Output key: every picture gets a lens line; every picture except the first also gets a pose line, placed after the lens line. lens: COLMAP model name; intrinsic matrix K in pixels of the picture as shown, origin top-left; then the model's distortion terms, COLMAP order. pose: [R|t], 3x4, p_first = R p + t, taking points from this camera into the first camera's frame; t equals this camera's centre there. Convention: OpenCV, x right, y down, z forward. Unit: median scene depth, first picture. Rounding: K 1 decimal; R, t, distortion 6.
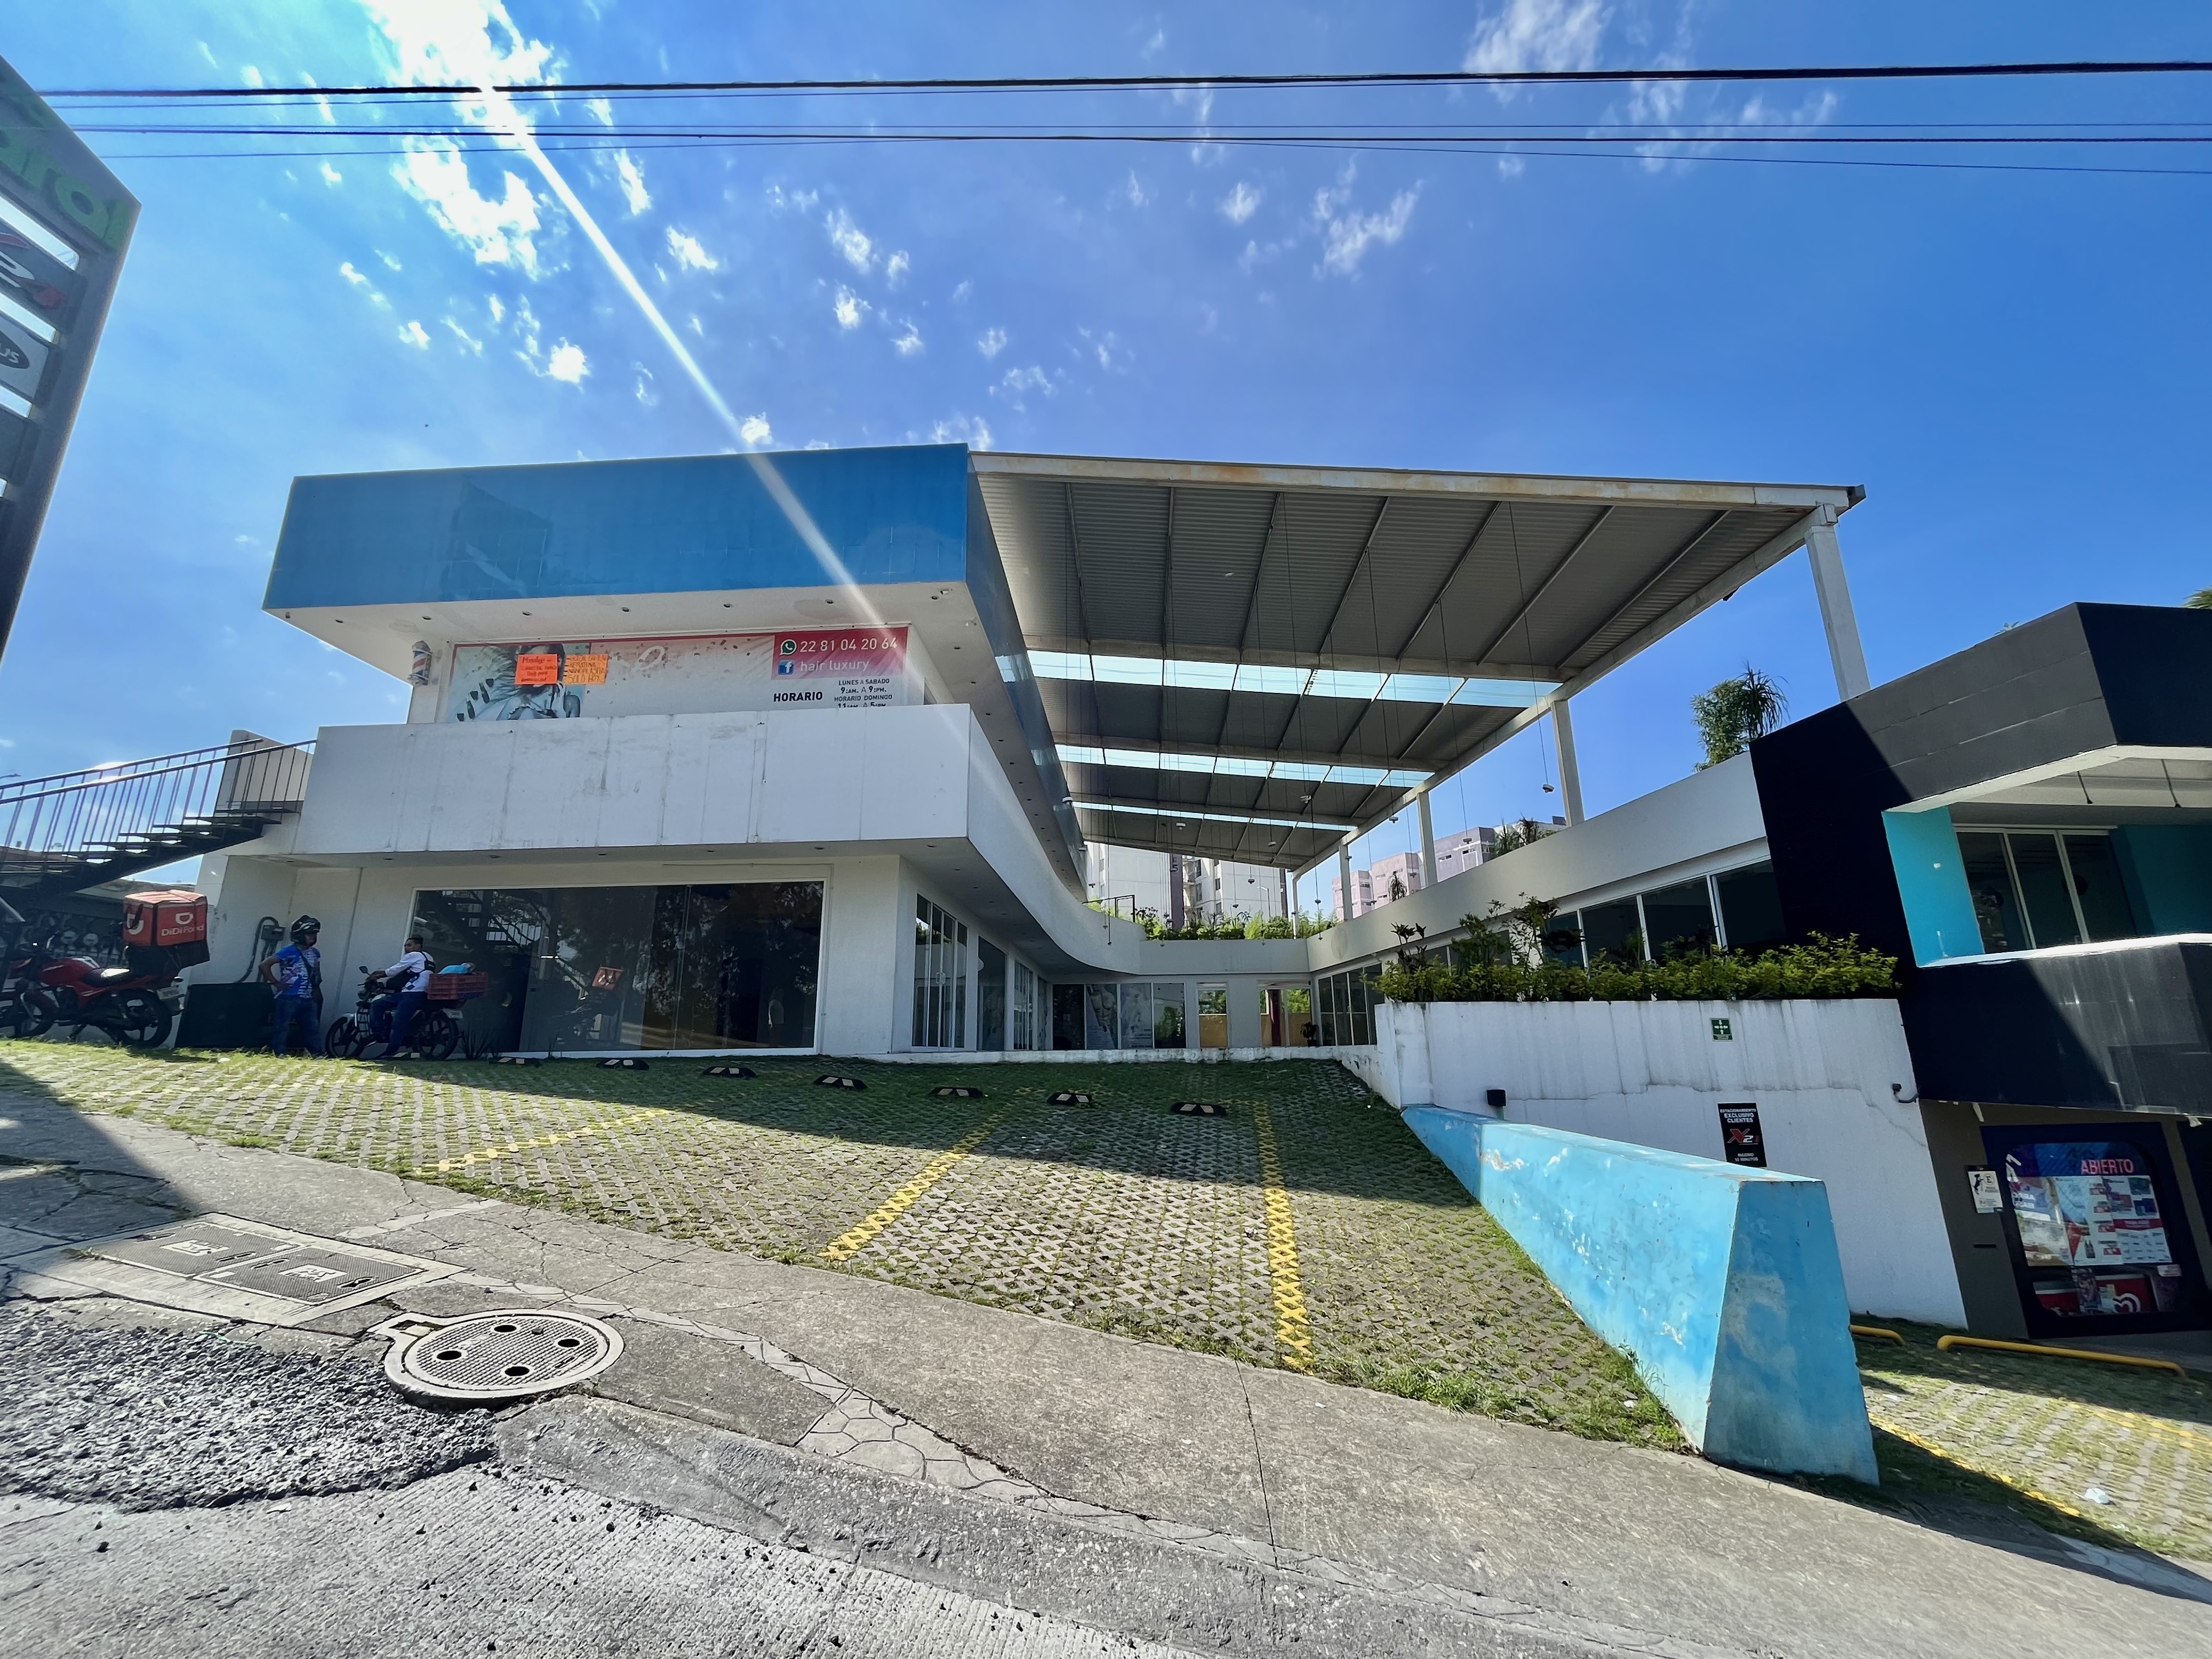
lens RADIAL K [[897.5, 0, 1100.6], [0, 897.5, 832.8], [0, 0, 1]] dist [-0.001731, 0.000657]
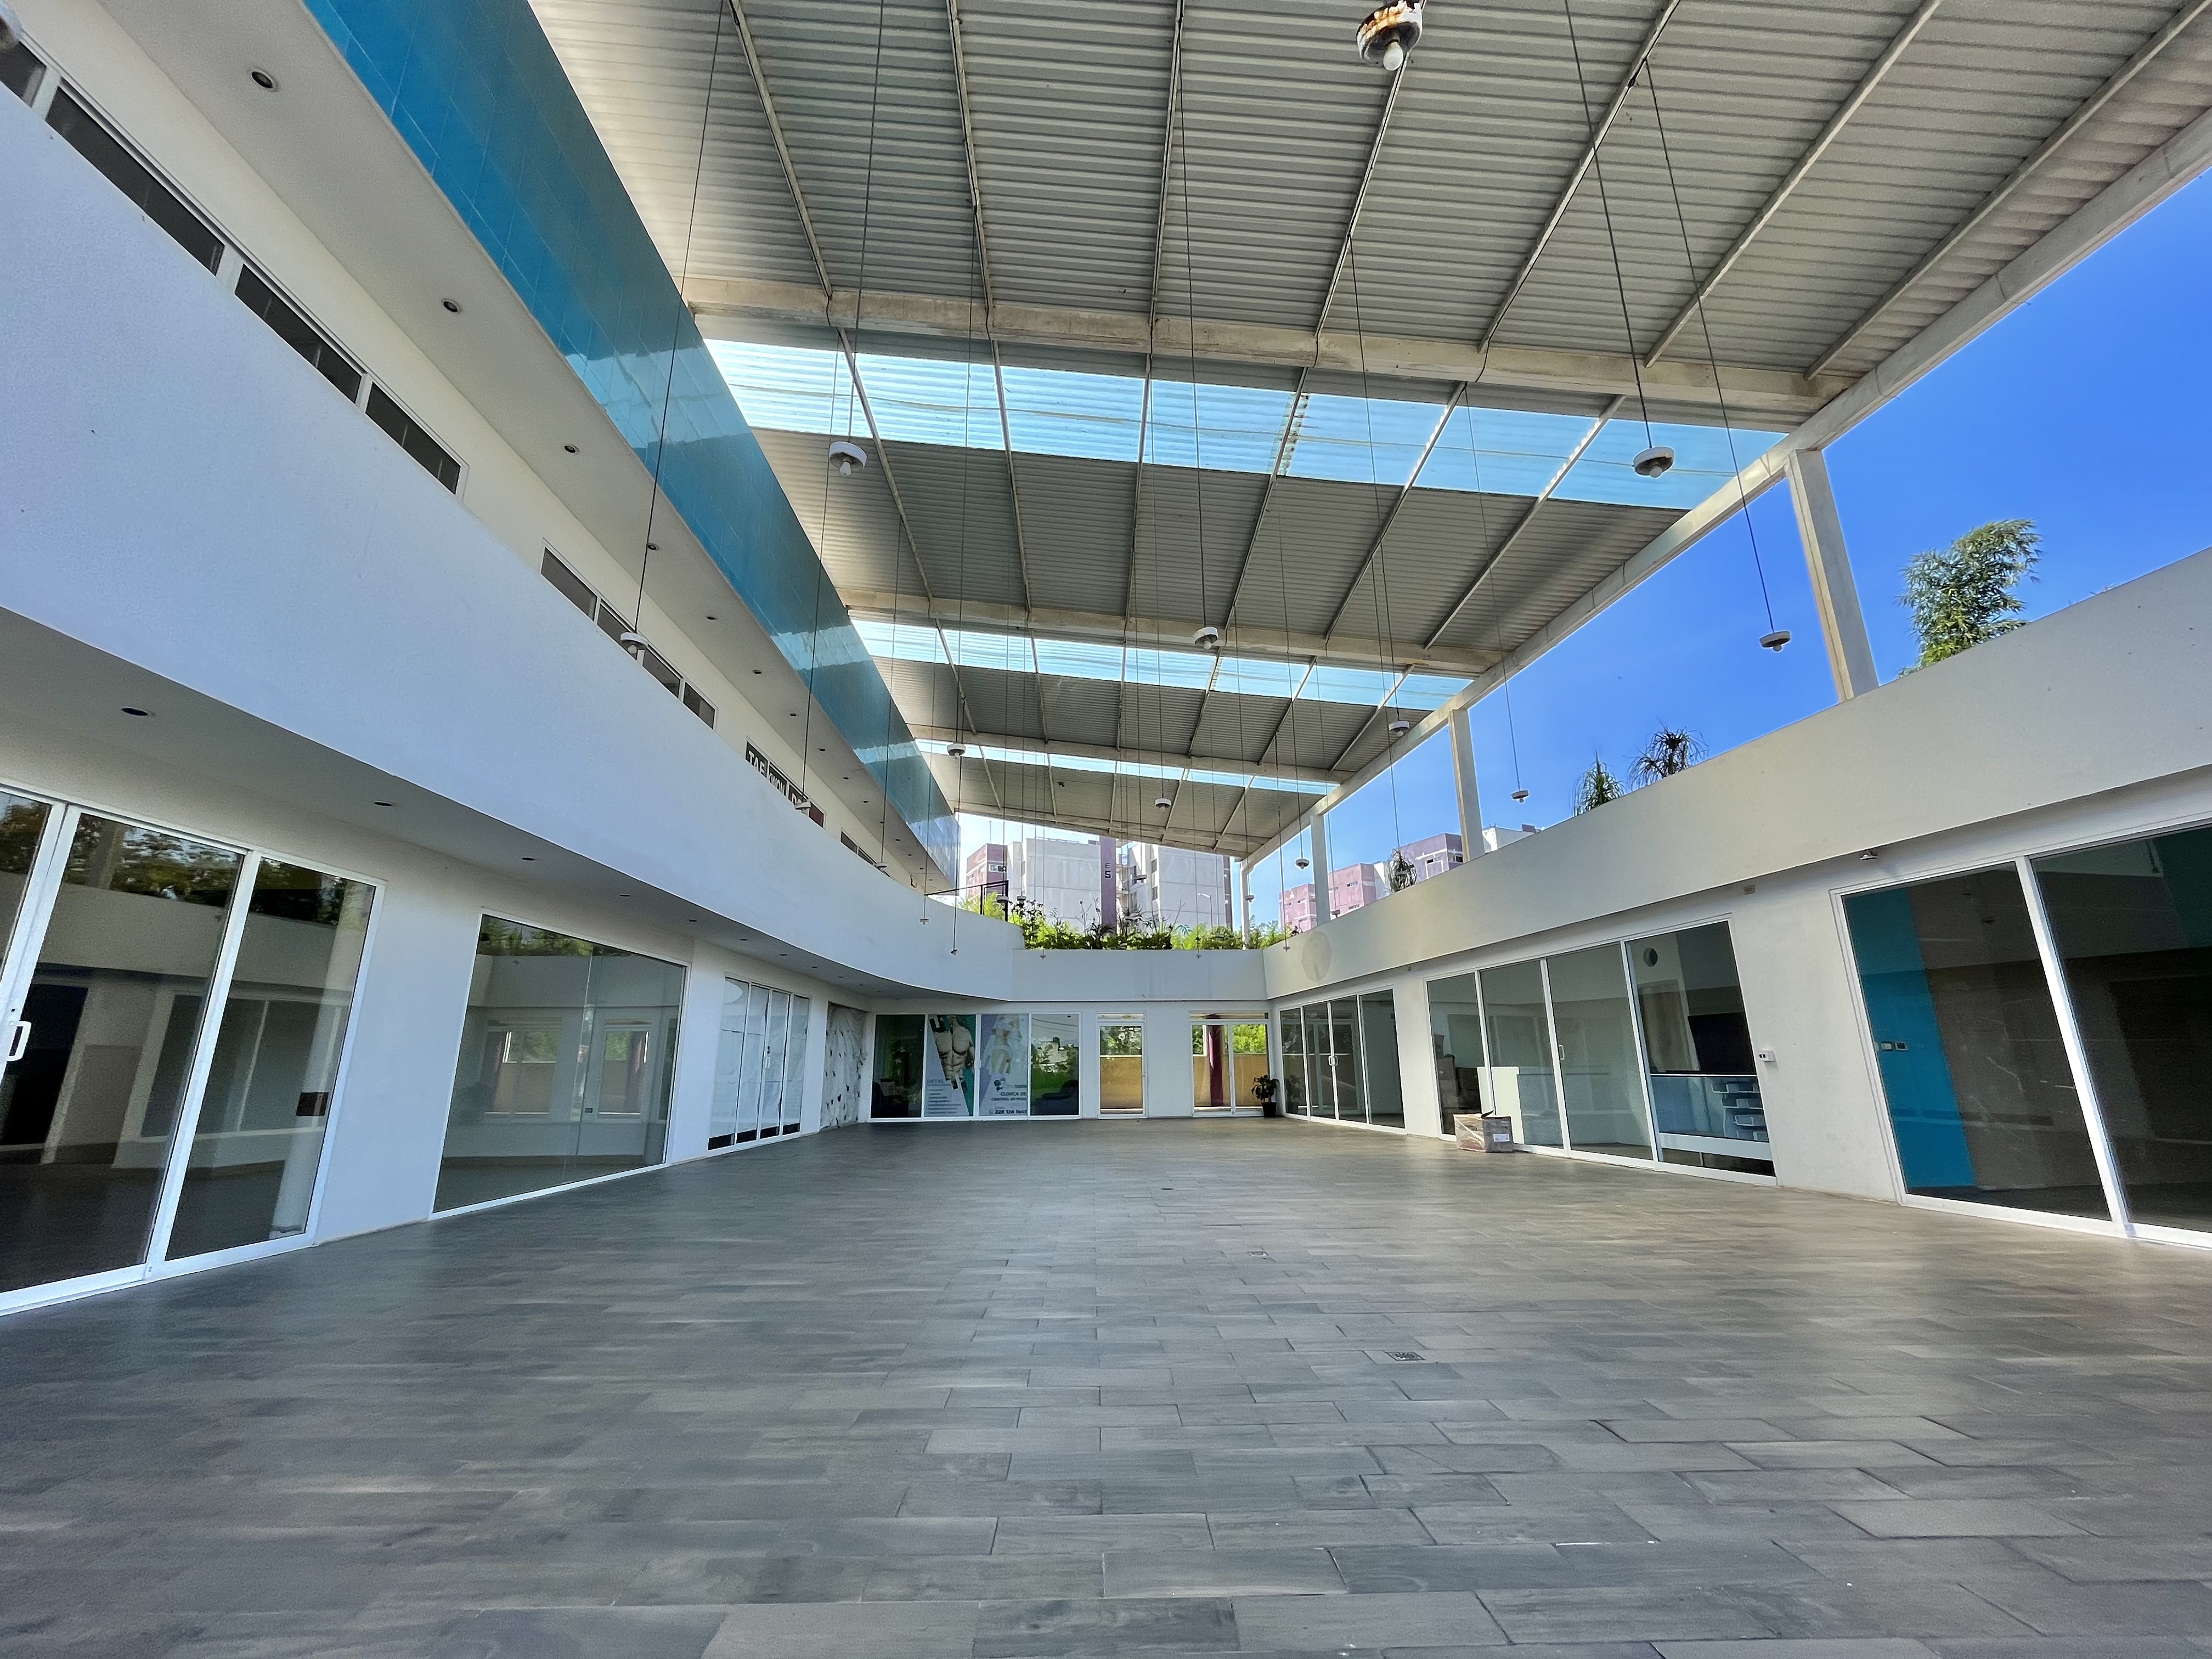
lens RADIAL K [[897.5, 0, 1100.6], [0, 897.5, 832.8], [0, 0, 1]] dist [-0.001731, 0.000657]
pose [[0.998029, 0.015691, 0.060764, 0.068205], [-0.014580, 0.999719, -0.018683, 0.046853], [-0.061040, 0.017761, 0.997977, 0.347658]]
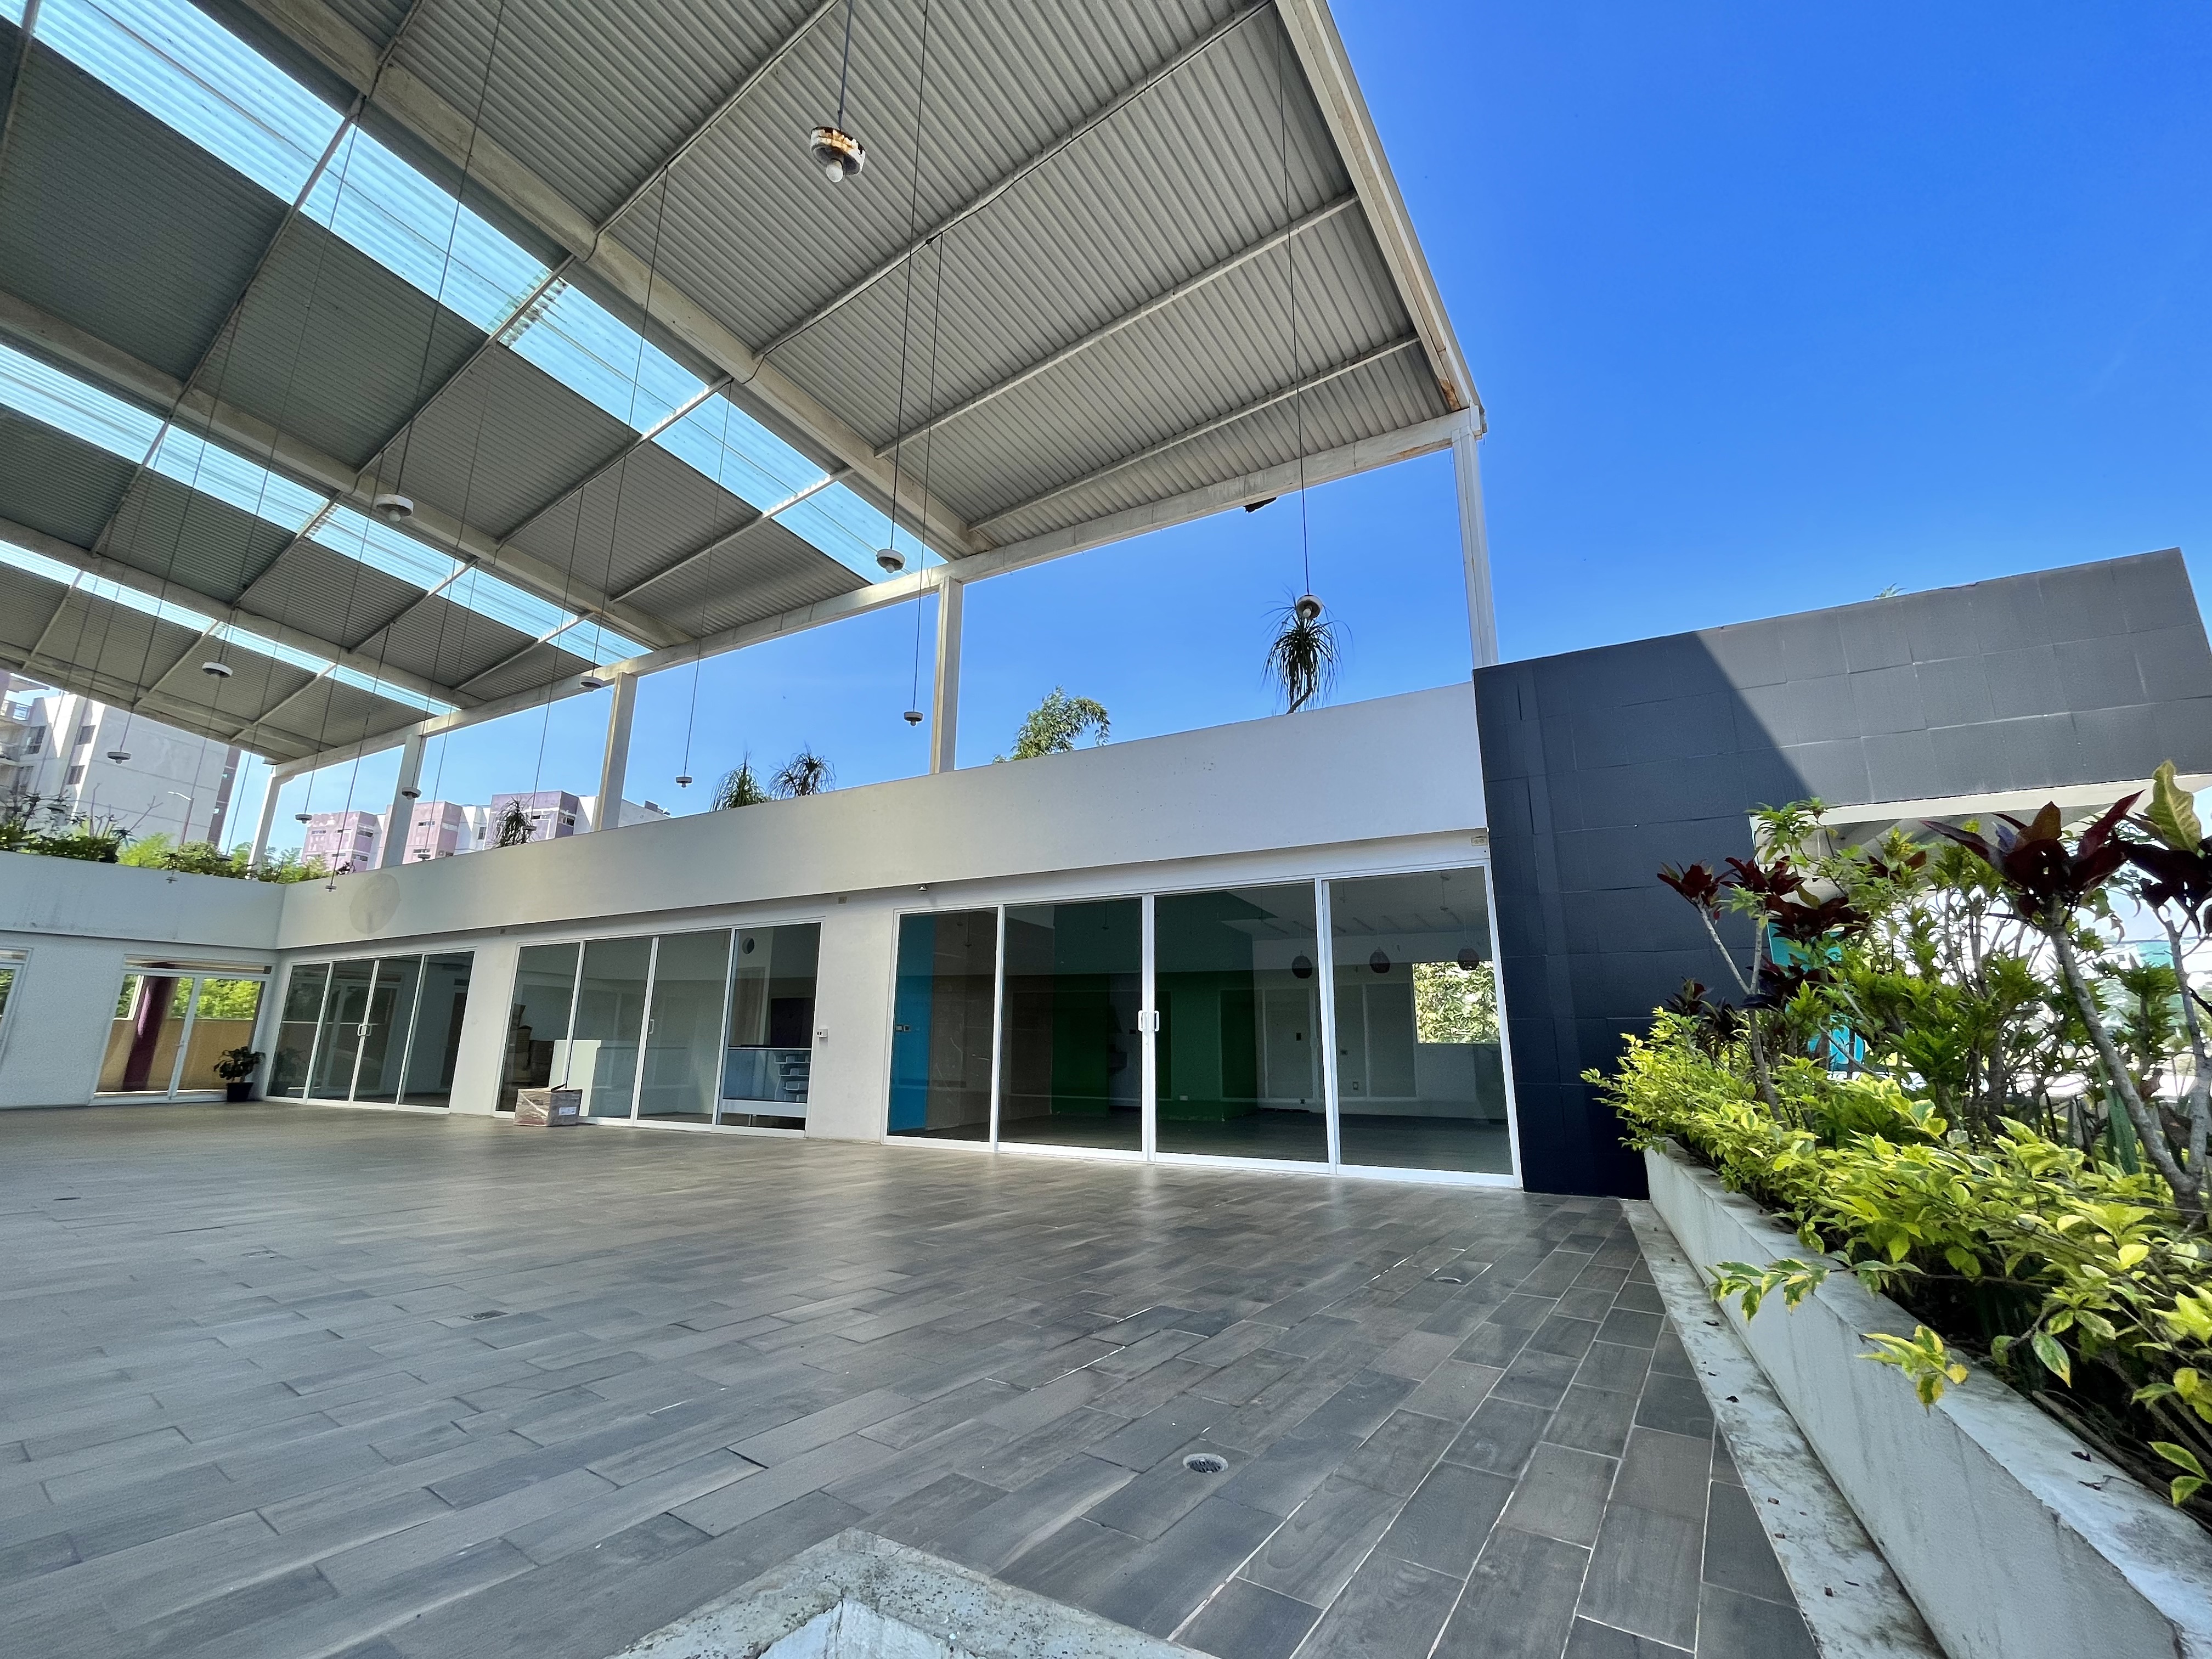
lens RADIAL K [[897.5, 0, 1100.6], [0, 897.5, 832.8], [0, 0, 1]] dist [-0.001731, 0.000657]
pose [[0.535791, 0.207936, 0.818346, 0.052861], [-0.211771, 0.971316, -0.108153, 0.047500], [-0.817362, -0.115355, 0.564458, 0.341019]]
